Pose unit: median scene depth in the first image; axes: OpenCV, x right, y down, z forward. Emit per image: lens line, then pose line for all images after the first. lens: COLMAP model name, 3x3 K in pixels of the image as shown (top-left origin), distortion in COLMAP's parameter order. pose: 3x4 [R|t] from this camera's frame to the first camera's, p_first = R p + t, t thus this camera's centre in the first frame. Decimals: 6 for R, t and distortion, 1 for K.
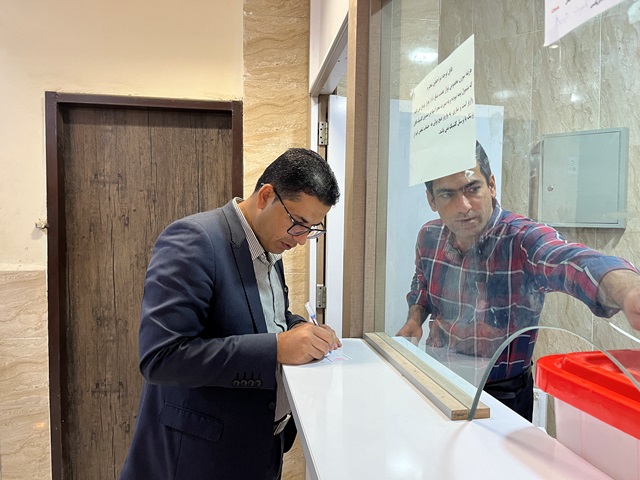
lens RADIAL K [[491.2, 0, 320.0], [0, 491.2, 240.0], [0, 0, 1]] dist [0.082595, -0.110746]
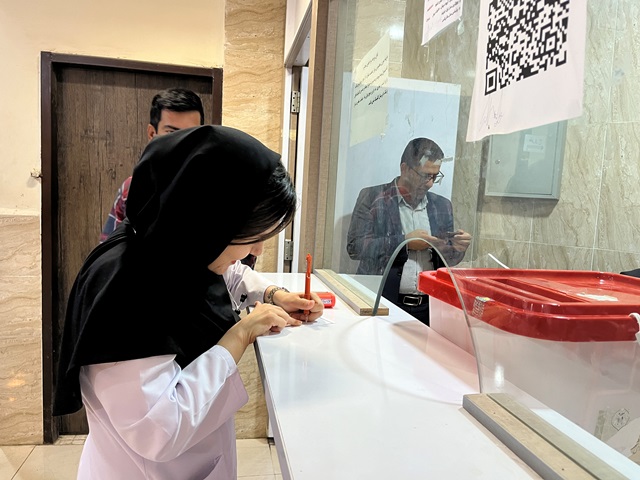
lens RADIAL K [[491.2, 0, 320.0], [0, 491.2, 240.0], [0, 0, 1]] dist [0.082595, -0.110746]
pose [[0.998769, 0.036197, 0.033915, 0.034491], [-0.038045, 0.997733, 0.055511, 0.028113], [-0.031828, -0.056733, 0.997882, -0.121663]]
